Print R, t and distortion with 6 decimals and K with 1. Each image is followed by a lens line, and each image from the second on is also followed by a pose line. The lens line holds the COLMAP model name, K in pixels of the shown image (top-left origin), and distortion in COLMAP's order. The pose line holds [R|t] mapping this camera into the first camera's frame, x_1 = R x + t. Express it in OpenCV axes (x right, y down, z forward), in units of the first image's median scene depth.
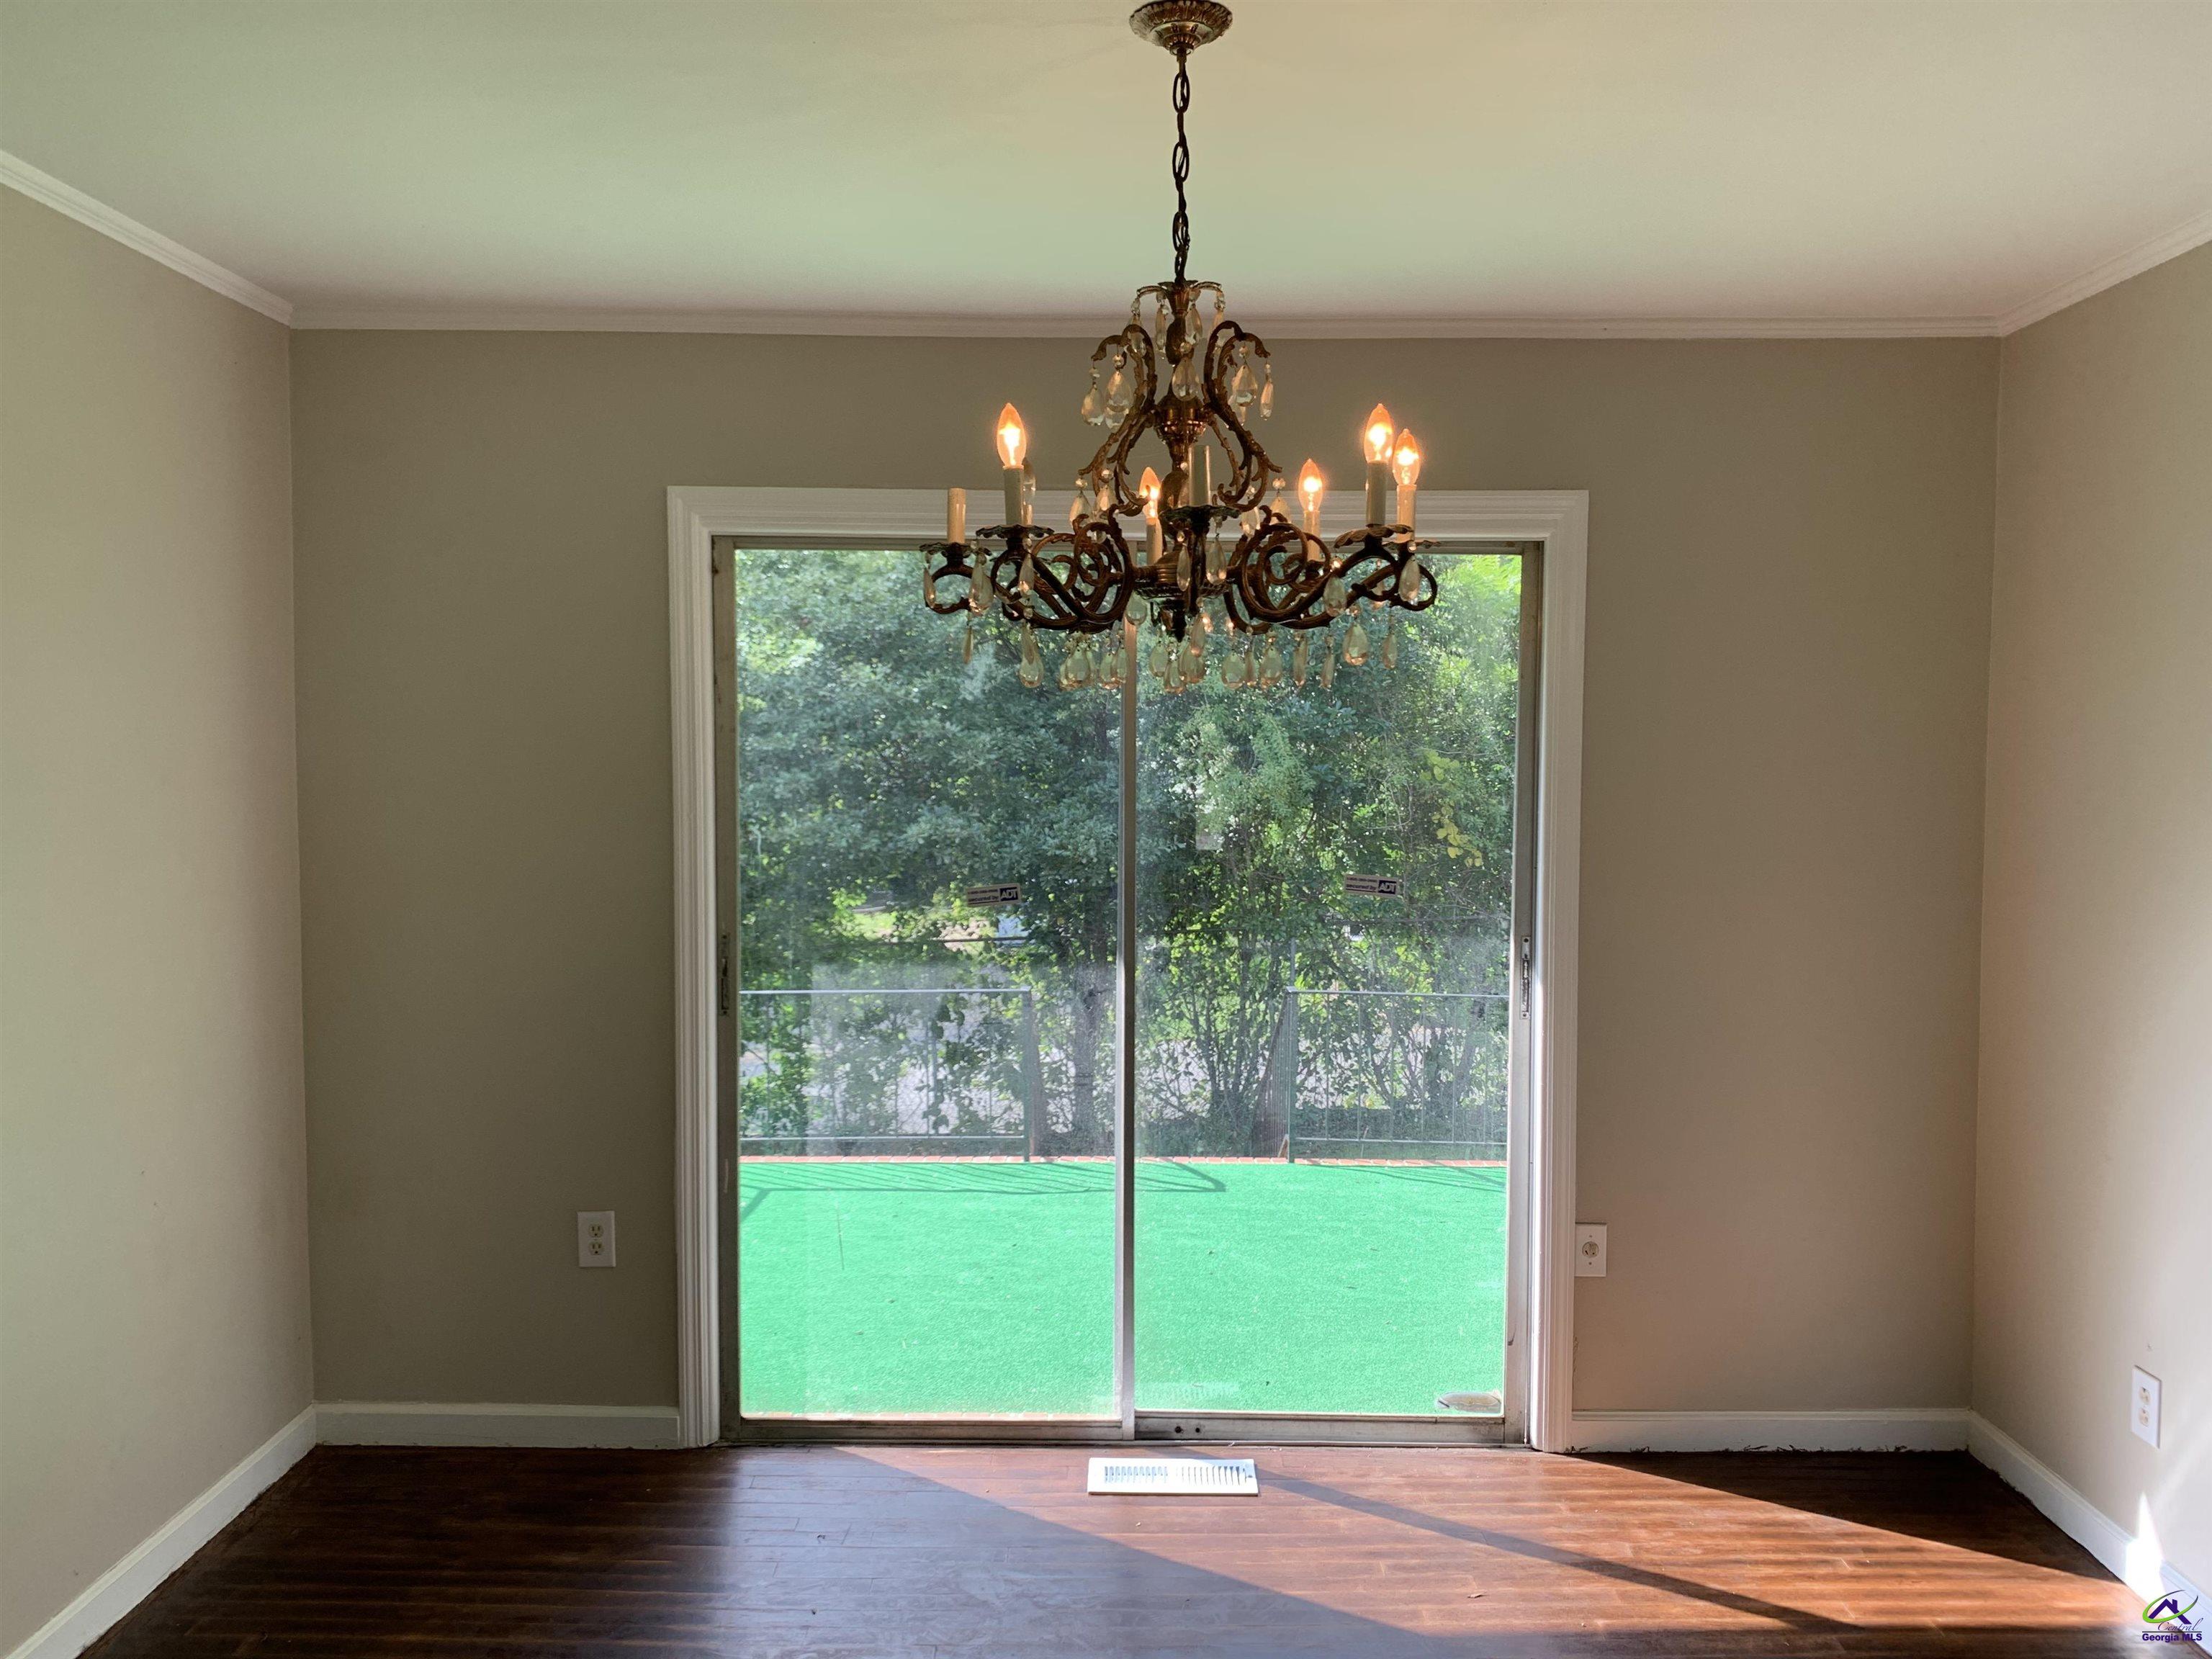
lens RADIAL K [[1676.5, 0, 1112.1], [0, 1676.5, 819.9], [0, 0, 1]] dist [0.028090, -0.033877]
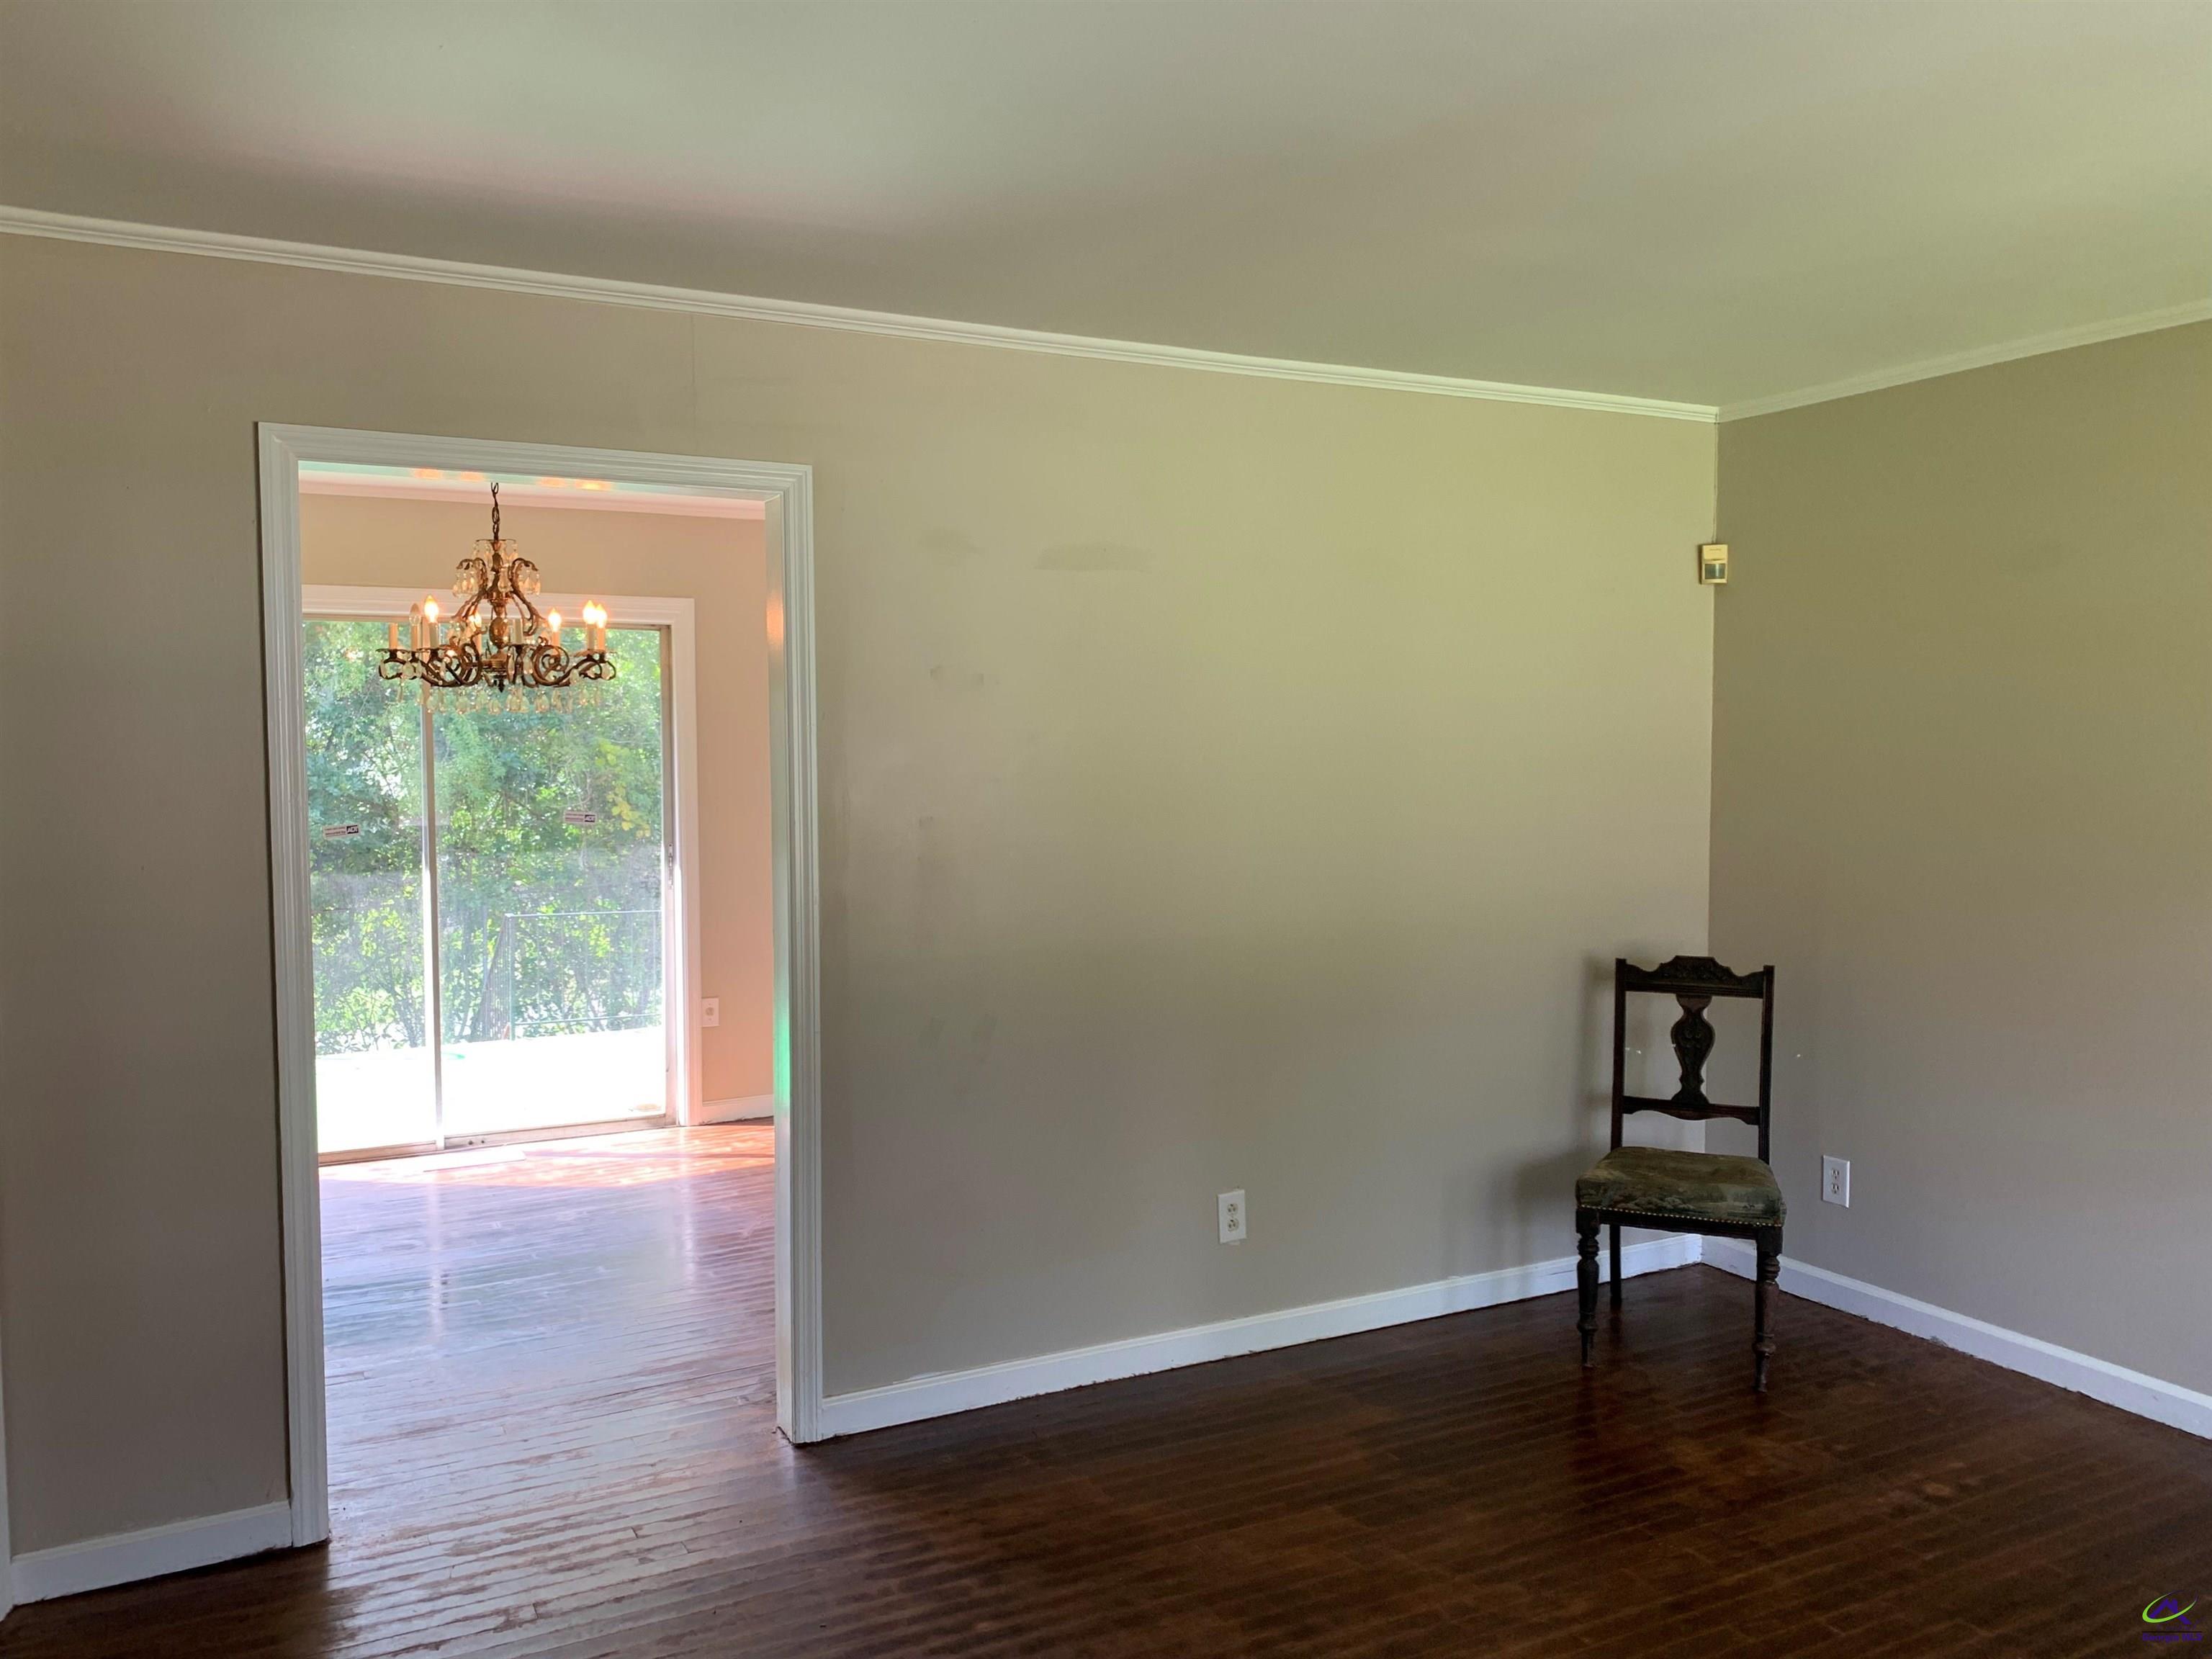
lens RADIAL K [[1676.5, 0, 1108.4], [0, 1676.5, 814.5], [0, 0, 1]] dist [0.028090, -0.033877]
pose [[0.886241, -0.031571, 0.462147, -0.161466], [0.030067, 0.999491, 0.010619, 0.033710], [-0.462248, 0.004484, 0.886740, -0.785510]]
